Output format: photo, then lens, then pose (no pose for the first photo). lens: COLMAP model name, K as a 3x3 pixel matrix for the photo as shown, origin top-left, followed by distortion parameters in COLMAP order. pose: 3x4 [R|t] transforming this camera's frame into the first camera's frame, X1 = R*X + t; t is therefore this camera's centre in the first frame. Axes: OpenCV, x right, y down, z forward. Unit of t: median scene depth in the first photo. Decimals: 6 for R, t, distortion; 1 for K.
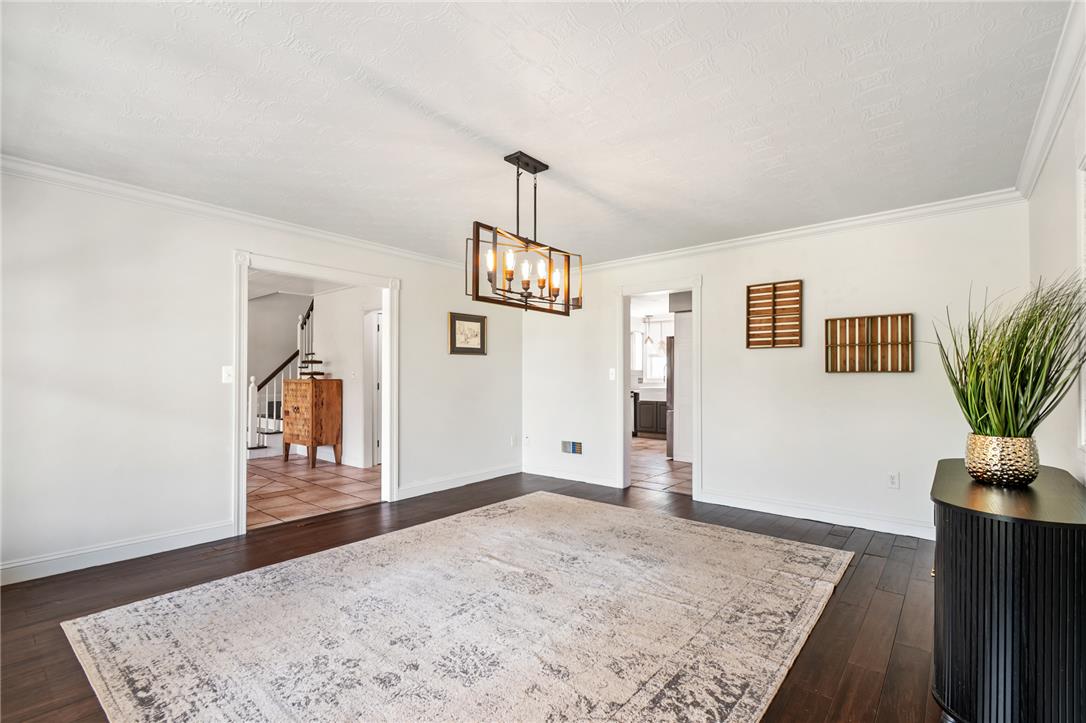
lens RADIAL K [[492.4, 0, 543.1], [0, 492.4, 368.4], [0, 0, 1]] dist [0.004625, -0.000522]
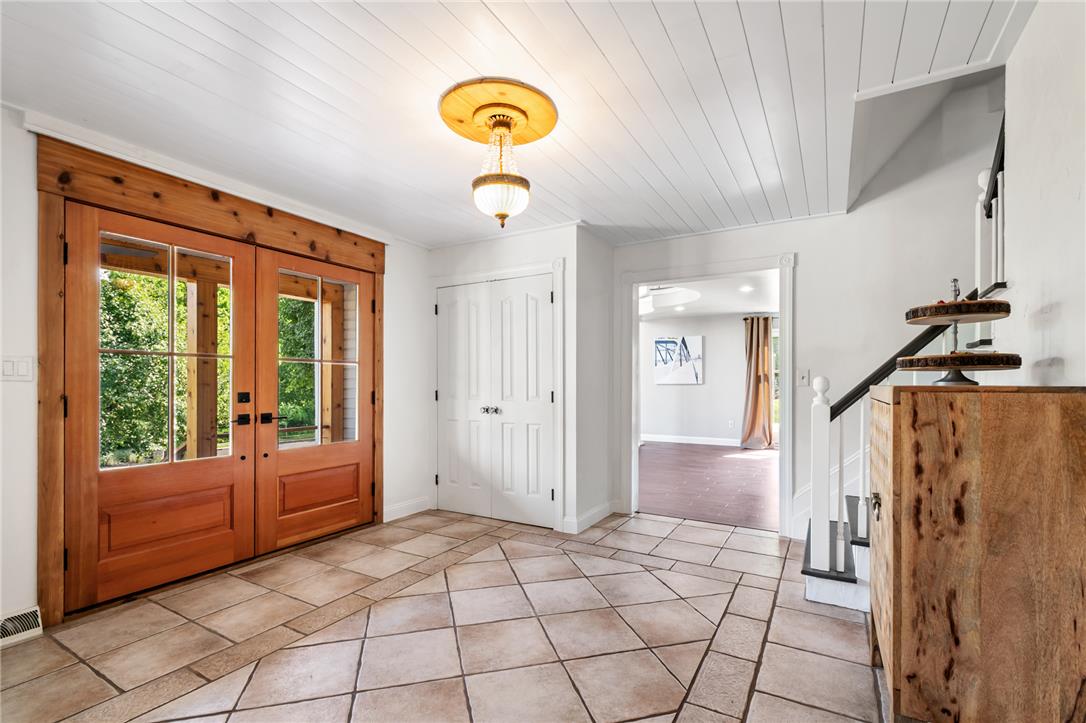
lens RADIAL K [[492.4, 0, 552.0], [0, 492.4, 383.4], [0, 0, 1]] dist [0.004625, -0.000522]
pose [[0.173021, -0.002132, -0.984916, -0.264202], [0.014964, 0.999888, 0.000464, 0.017667], [0.984804, -0.014819, 0.173034, 0.753694]]
